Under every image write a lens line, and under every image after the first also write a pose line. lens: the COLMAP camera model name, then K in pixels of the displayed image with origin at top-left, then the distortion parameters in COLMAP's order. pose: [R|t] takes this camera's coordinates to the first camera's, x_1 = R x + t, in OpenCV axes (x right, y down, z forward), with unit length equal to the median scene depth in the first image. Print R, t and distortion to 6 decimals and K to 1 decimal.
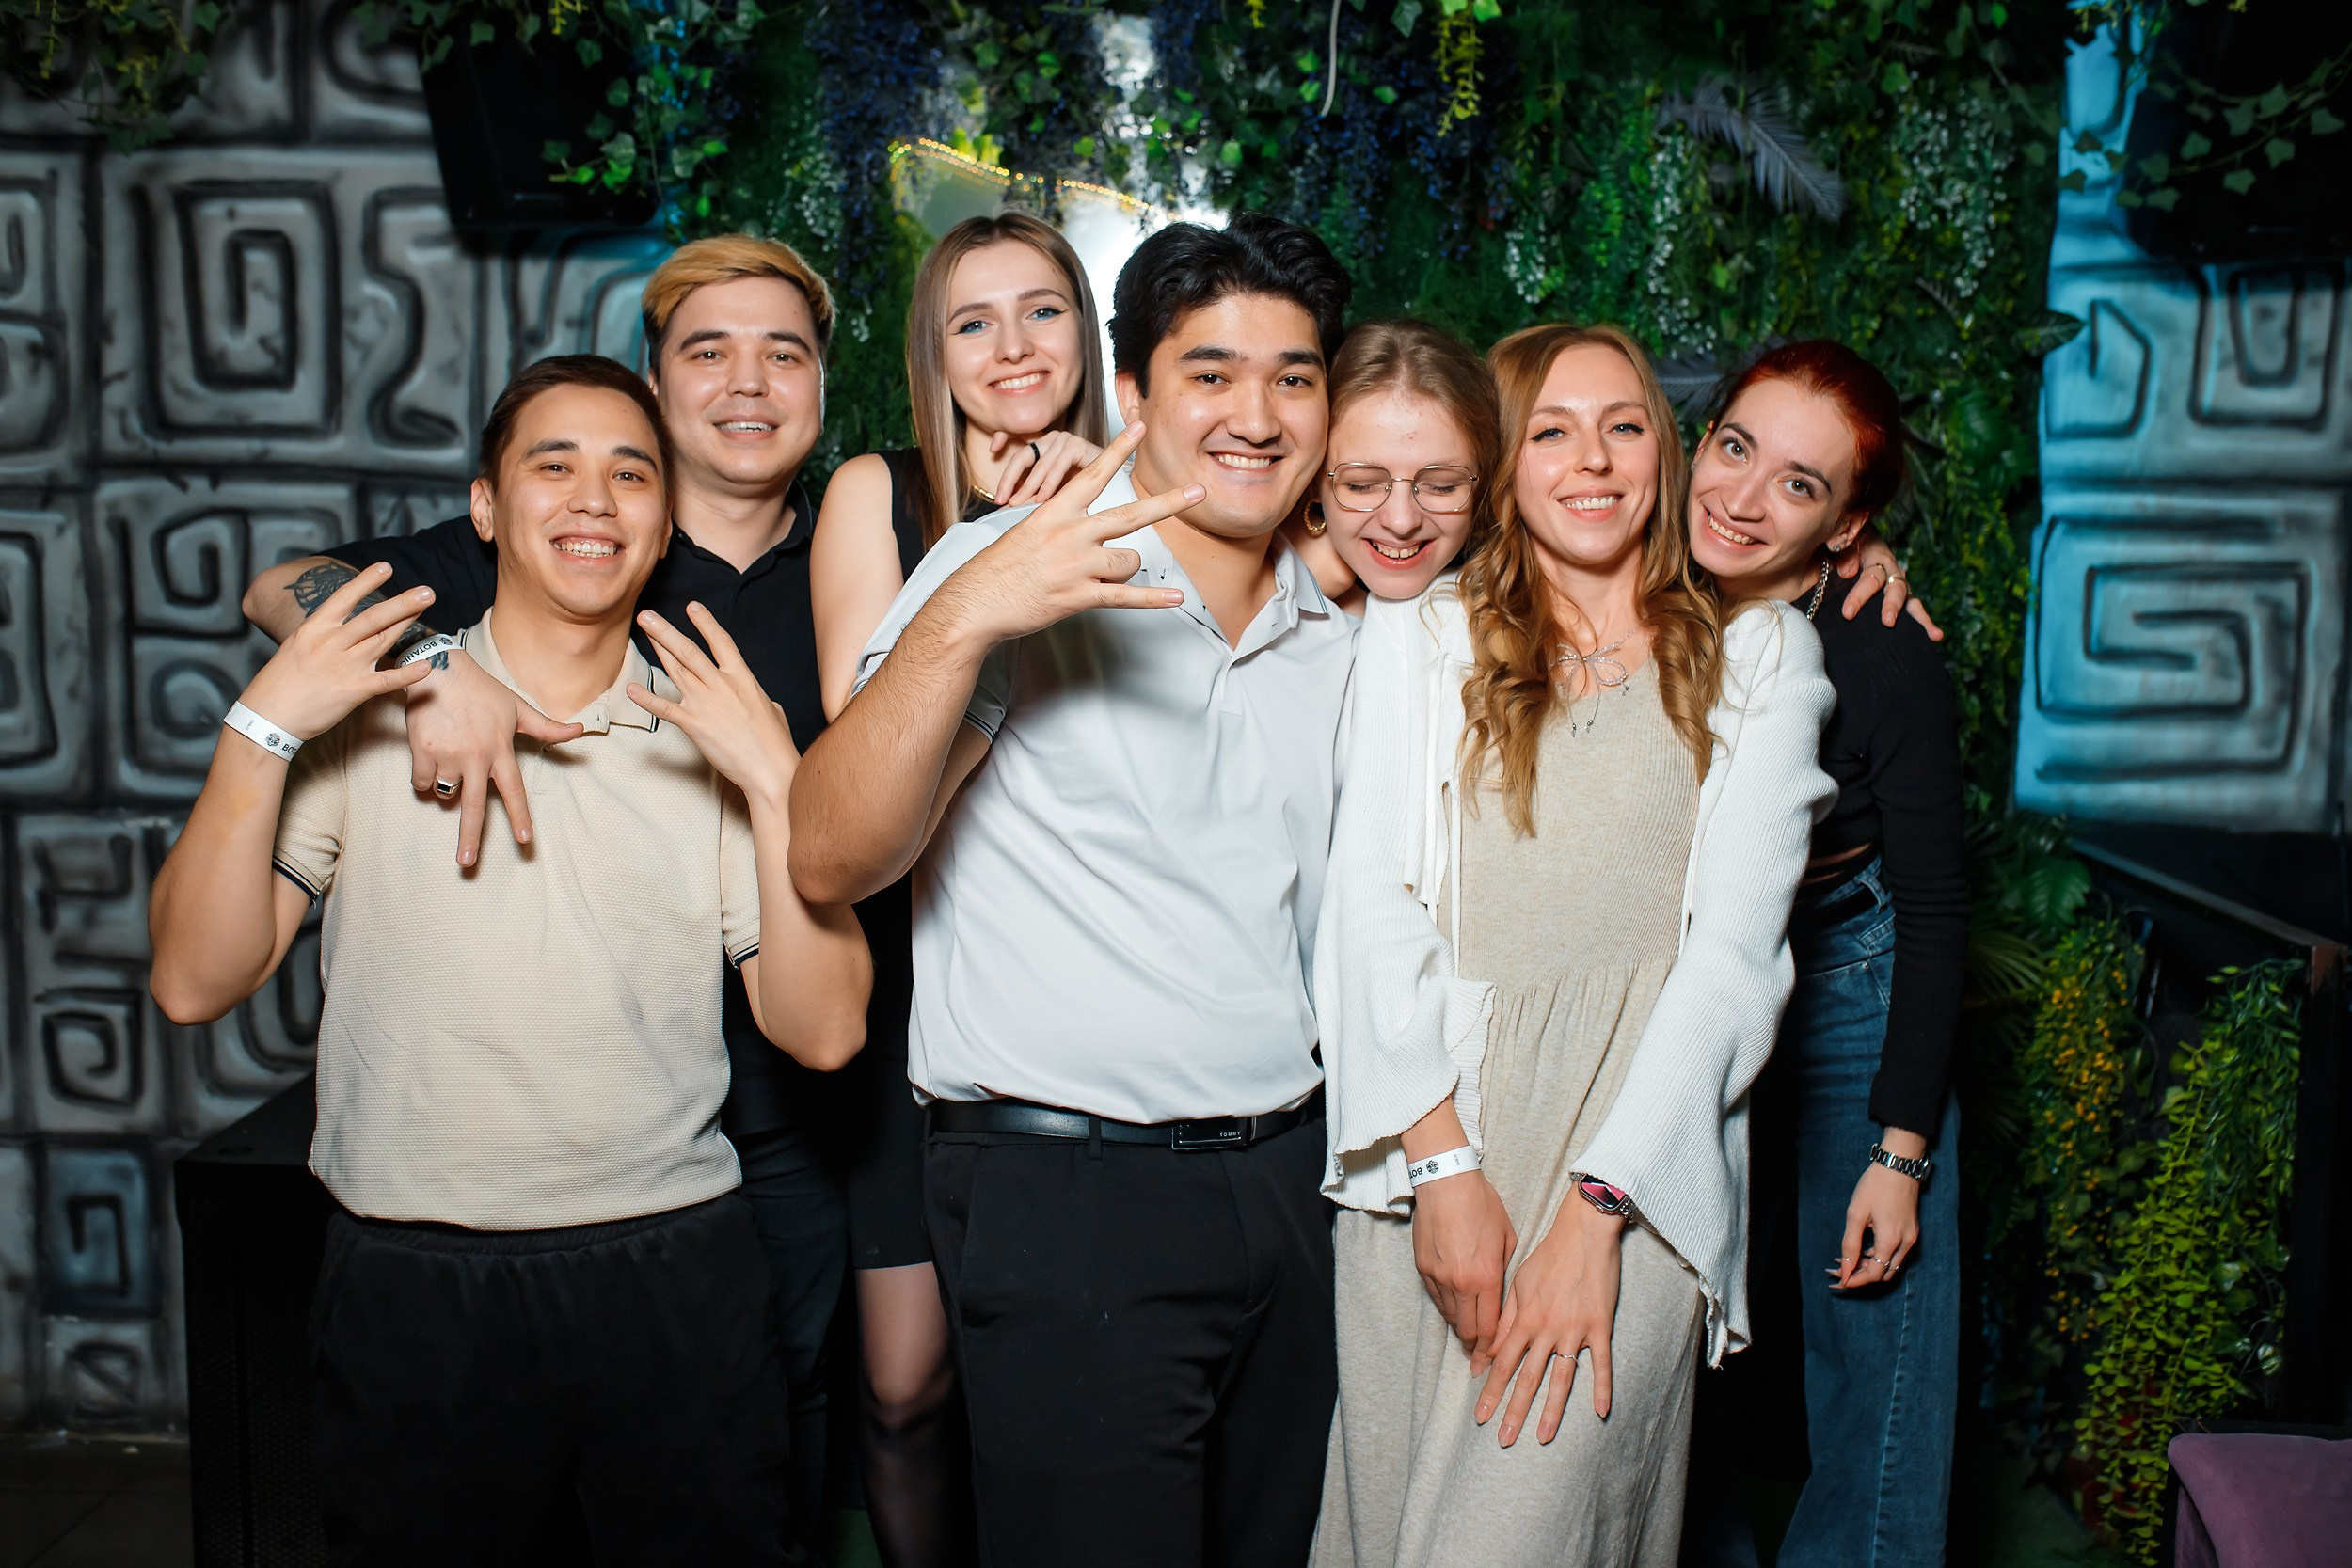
lens RADIAL K [[2246.3, 0, 1183.6], [0, 2246.3, 796.3], [0, 0, 1]] dist [-0.045326, 0.067614]
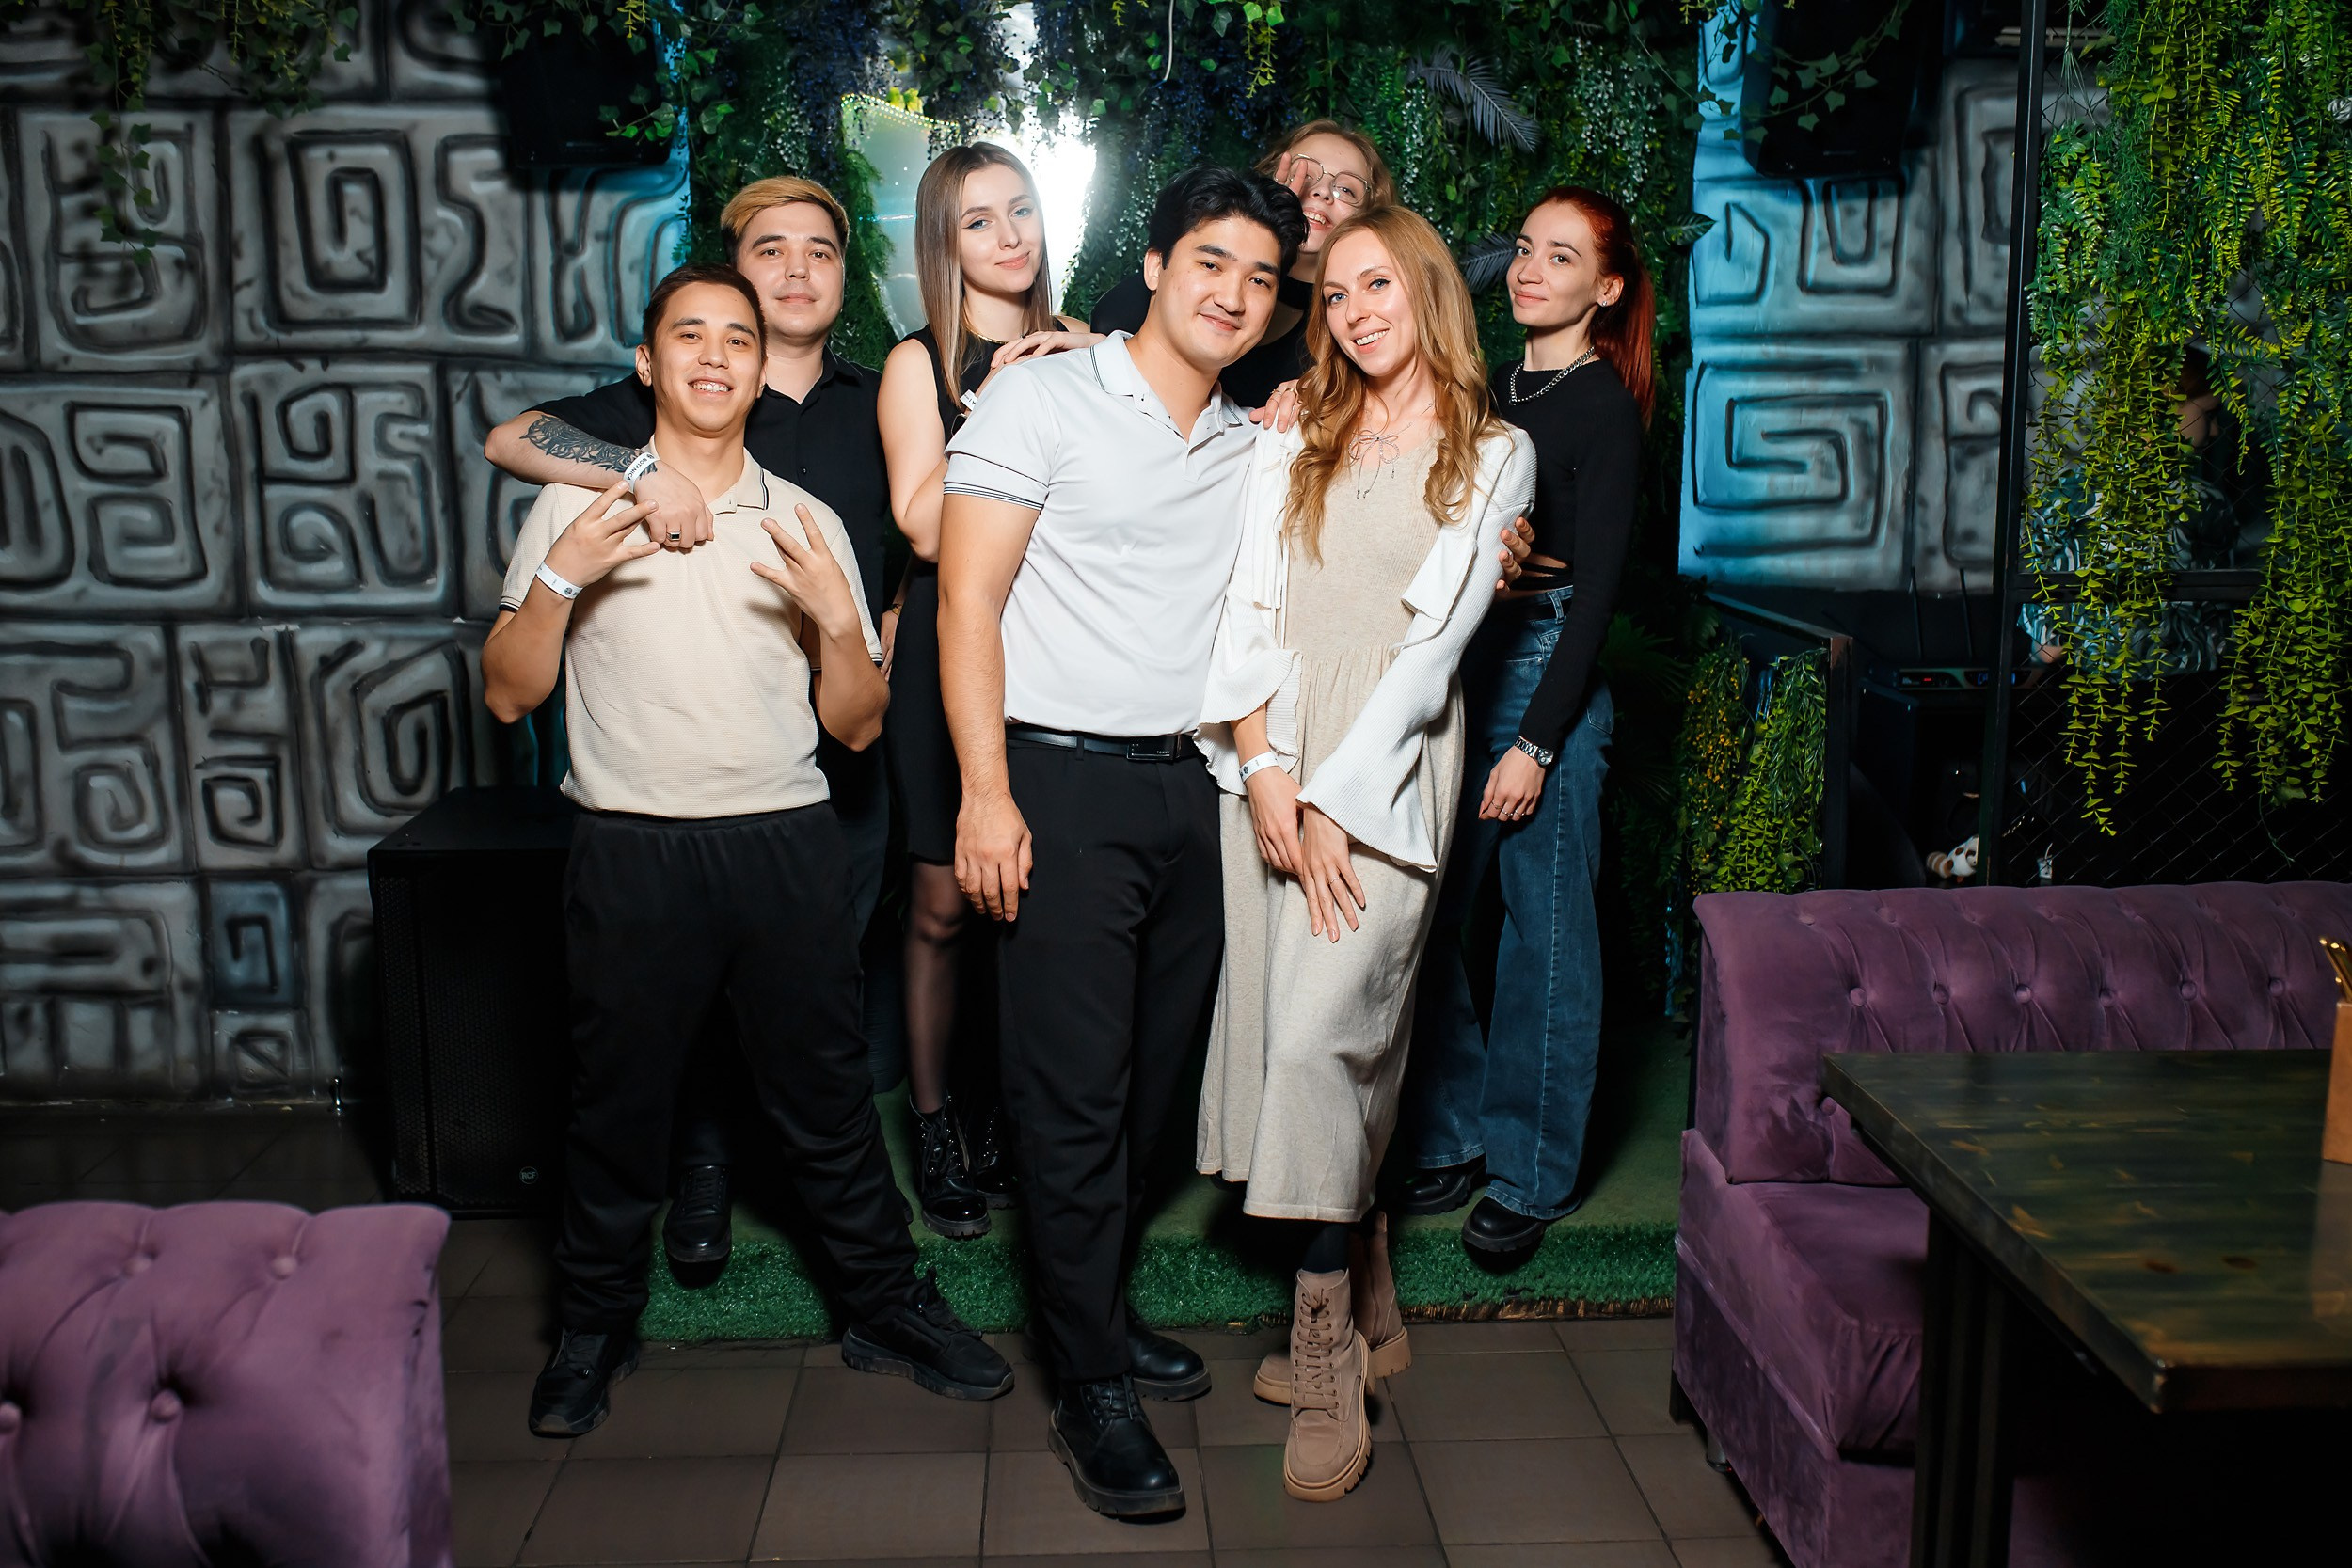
lens RADIAL K [[2246.3, 0, 1183.6], [0, 2246.3, 796.3], [0, 0, 1]] dist [-0.045326, 0.067614]
pose [[0.996751, -0.033294, 0.073347, -0.037686], [0.029314, 0.998073, 0.054692, 0.056295], [-0.075027, -0.052364, 0.995806, -0.359636]]
